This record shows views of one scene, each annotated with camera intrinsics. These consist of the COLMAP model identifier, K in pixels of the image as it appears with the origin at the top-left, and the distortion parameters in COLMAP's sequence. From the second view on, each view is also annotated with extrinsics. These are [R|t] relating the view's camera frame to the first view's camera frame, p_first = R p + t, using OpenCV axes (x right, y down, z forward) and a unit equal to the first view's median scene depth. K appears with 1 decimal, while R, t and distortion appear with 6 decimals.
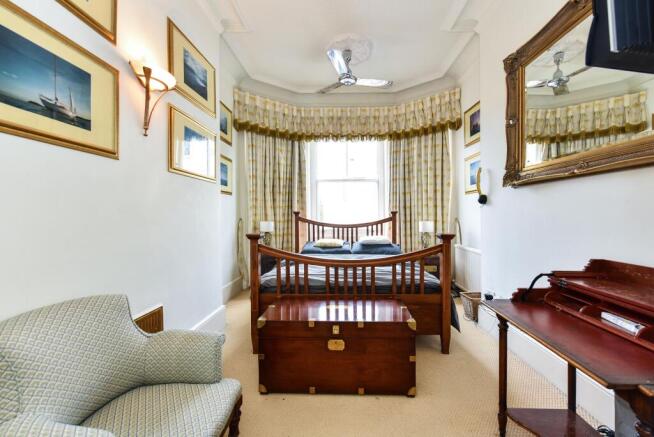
lens RADIAL K [[276.4, 0, 329.4], [0, 276.4, 224.0], [0, 0, 1]] dist [-0.002786, 0.000168]
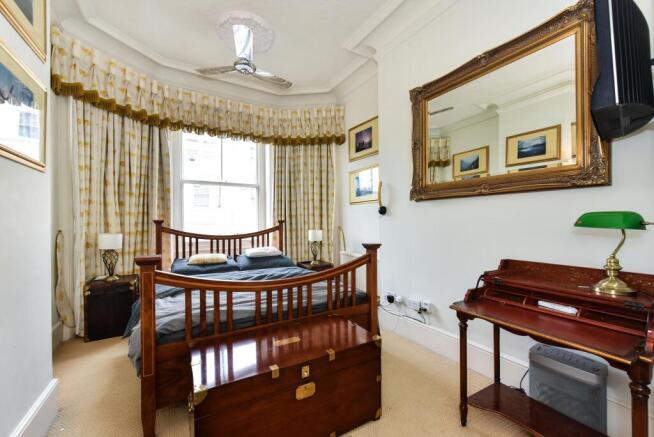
lens RADIAL K [[276.4, 0, 329.4], [0, 276.4, 224.0], [0, 0, 1]] dist [-0.002786, 0.000168]
pose [[0.834100, -0.004939, 0.551591, -0.152863], [0.019389, 0.999605, -0.020368, -0.010265], [-0.551272, 0.027684, 0.833866, 0.124266]]
